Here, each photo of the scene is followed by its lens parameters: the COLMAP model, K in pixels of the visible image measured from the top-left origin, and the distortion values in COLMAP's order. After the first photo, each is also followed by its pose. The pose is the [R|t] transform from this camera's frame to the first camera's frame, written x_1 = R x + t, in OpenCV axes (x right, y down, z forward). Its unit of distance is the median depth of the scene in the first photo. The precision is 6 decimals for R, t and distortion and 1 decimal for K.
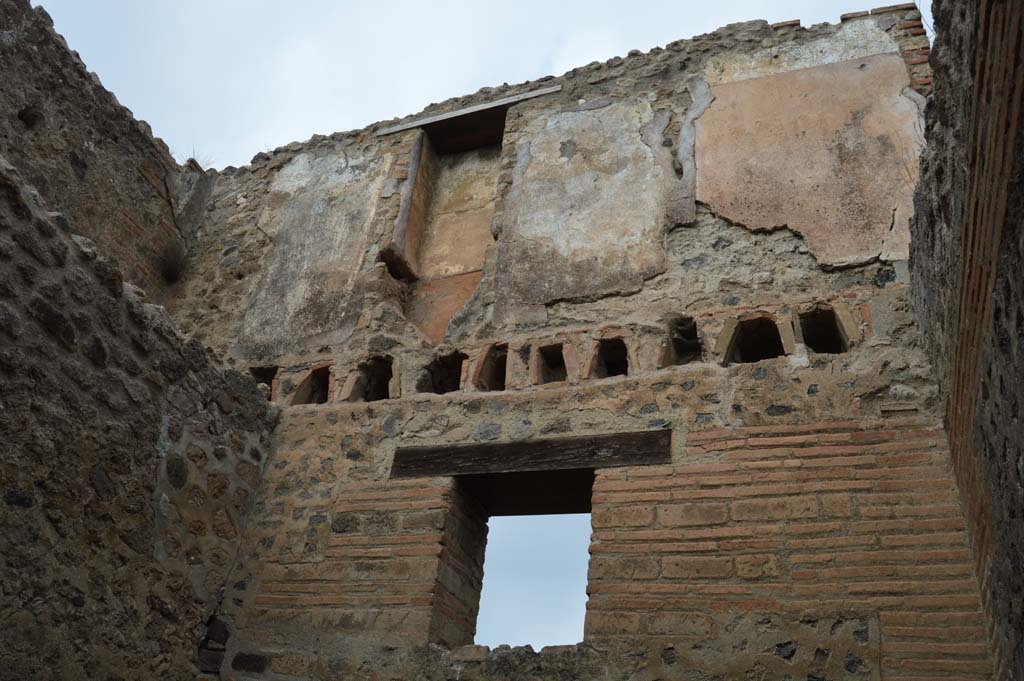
lens RADIAL K [[801.2, 0, 514.8], [0, 801.2, 341.6], [0, 0, 1]] dist [-0.095938, 0.030860]
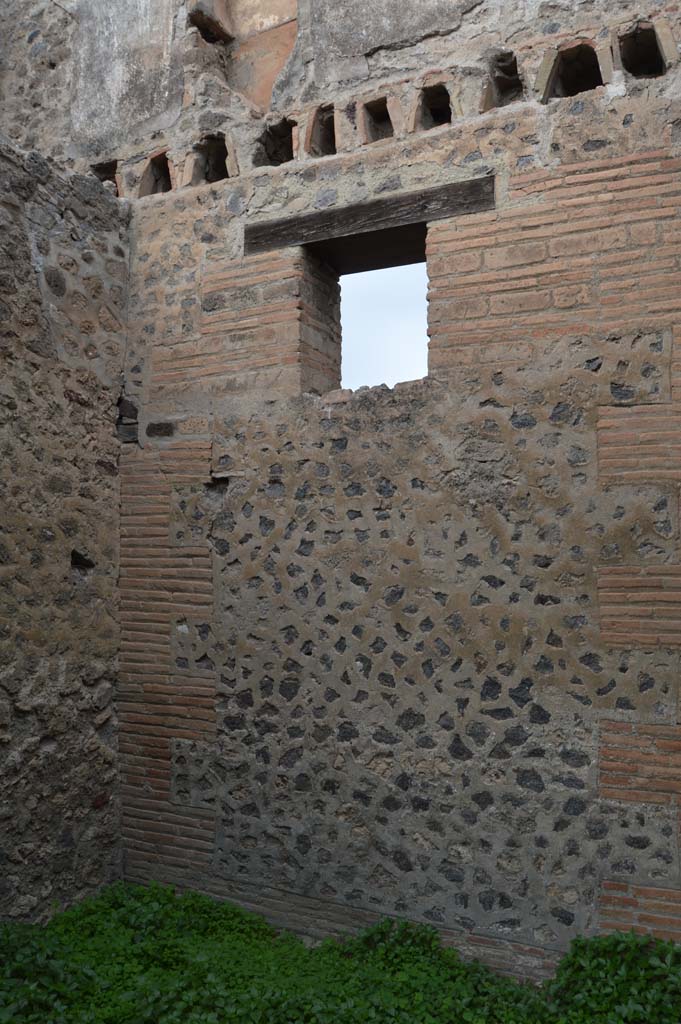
lens RADIAL K [[801.2, 0, 340.2], [0, 801.2, 514.5], [0, 0, 1]] dist [-0.095938, 0.030860]
pose [[0.989151, -0.115754, -0.090453, 0.033647], [0.145607, 0.854161, 0.499208, -0.052984], [0.019476, -0.506962, 0.861748, -0.126134]]
